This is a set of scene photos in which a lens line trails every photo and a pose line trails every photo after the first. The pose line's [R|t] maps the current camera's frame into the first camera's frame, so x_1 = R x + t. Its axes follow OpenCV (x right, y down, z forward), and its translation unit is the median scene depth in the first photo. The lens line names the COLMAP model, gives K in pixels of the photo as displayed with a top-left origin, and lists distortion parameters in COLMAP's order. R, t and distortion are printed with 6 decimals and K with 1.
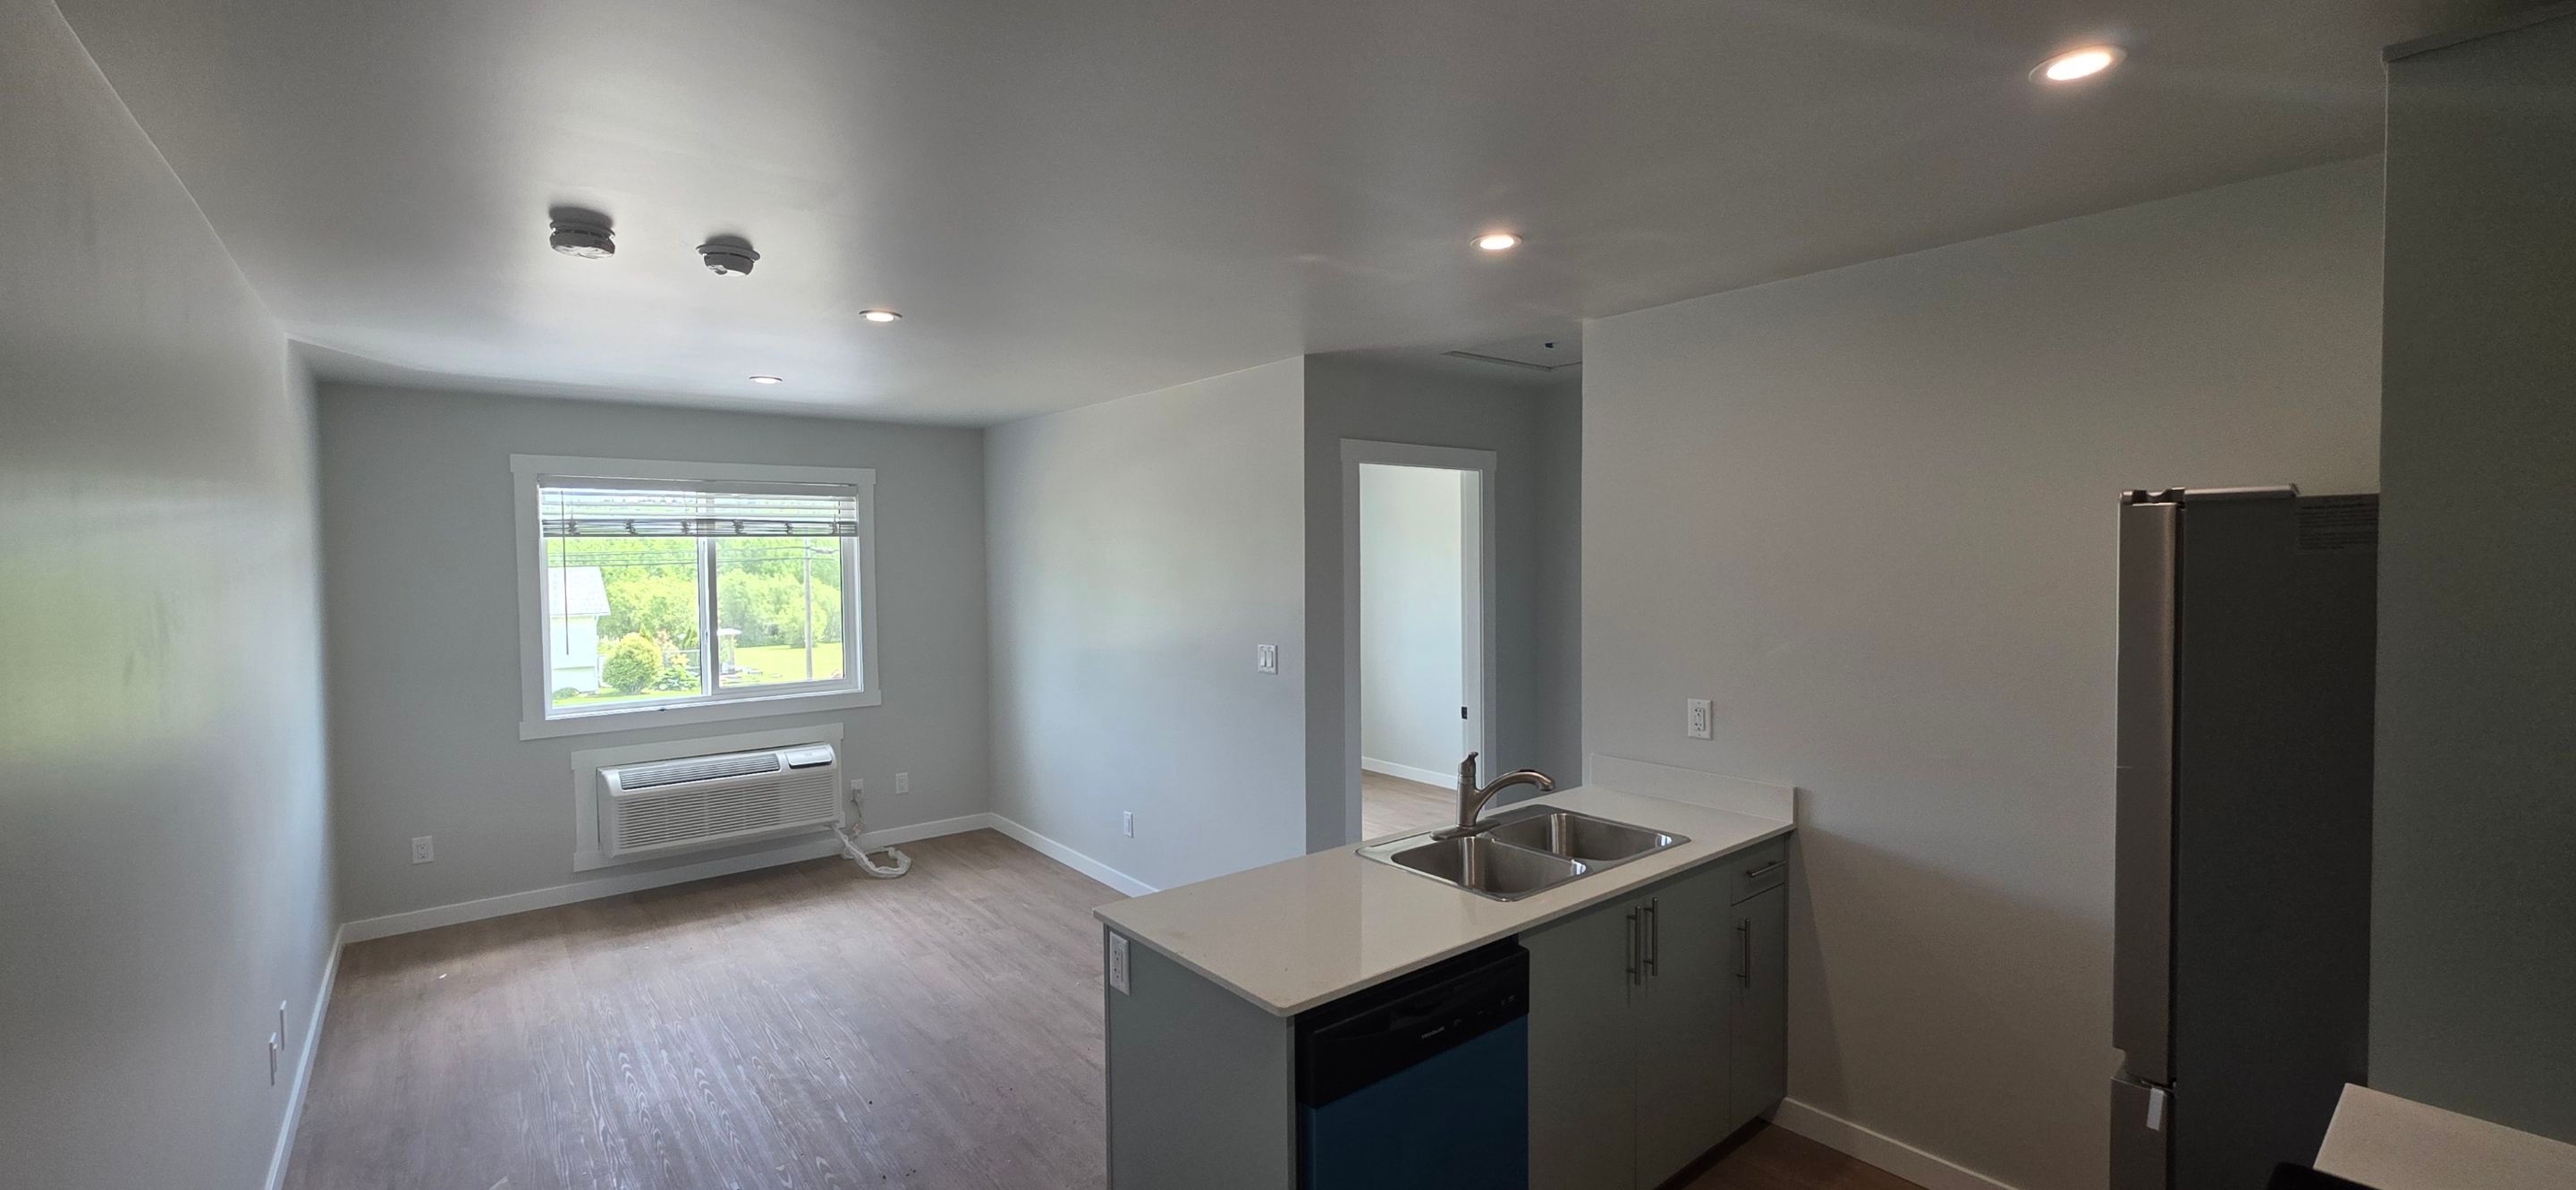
lens RADIAL K [[1036.5, 0, 1278.5], [0, 1036.5, 591.1], [0, 0, 1]] dist [0.001621, 0.000042]
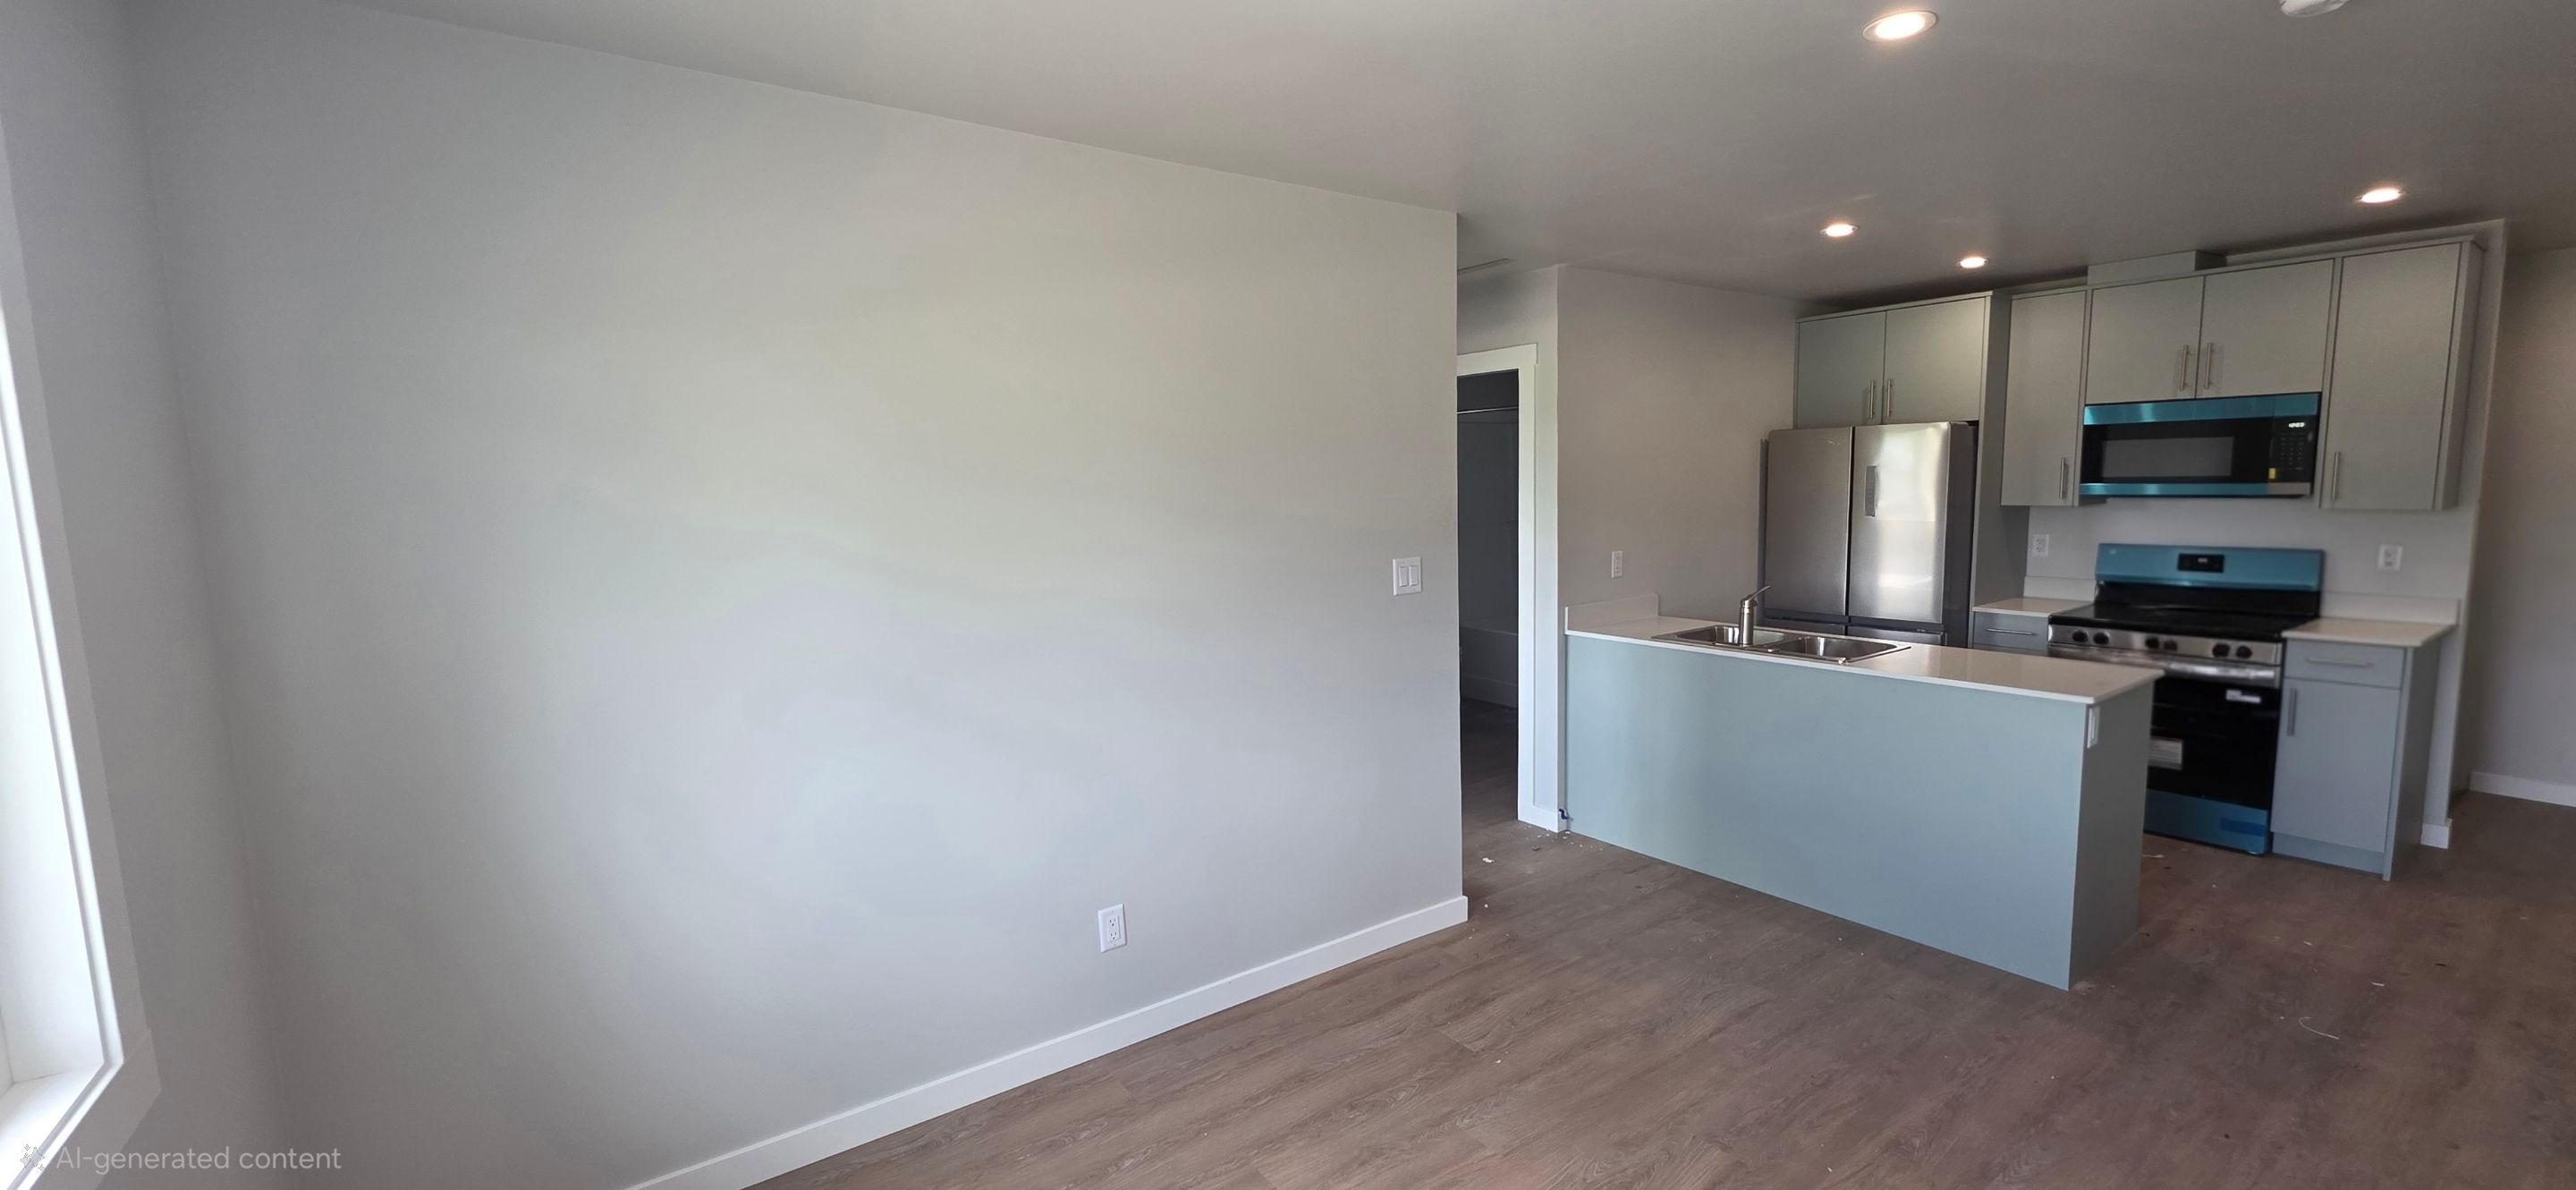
lens RADIAL K [[1036.5, 0, 1277.4], [0, 1036.5, 592.5], [0, 0, 1]] dist [0.001621, 0.000042]
pose [[0.062055, -0.110663, 0.991919, -0.817100], [0.061789, 0.992354, 0.106846, -0.014652], [-0.996158, 0.054660, 0.068418, 1.033990]]
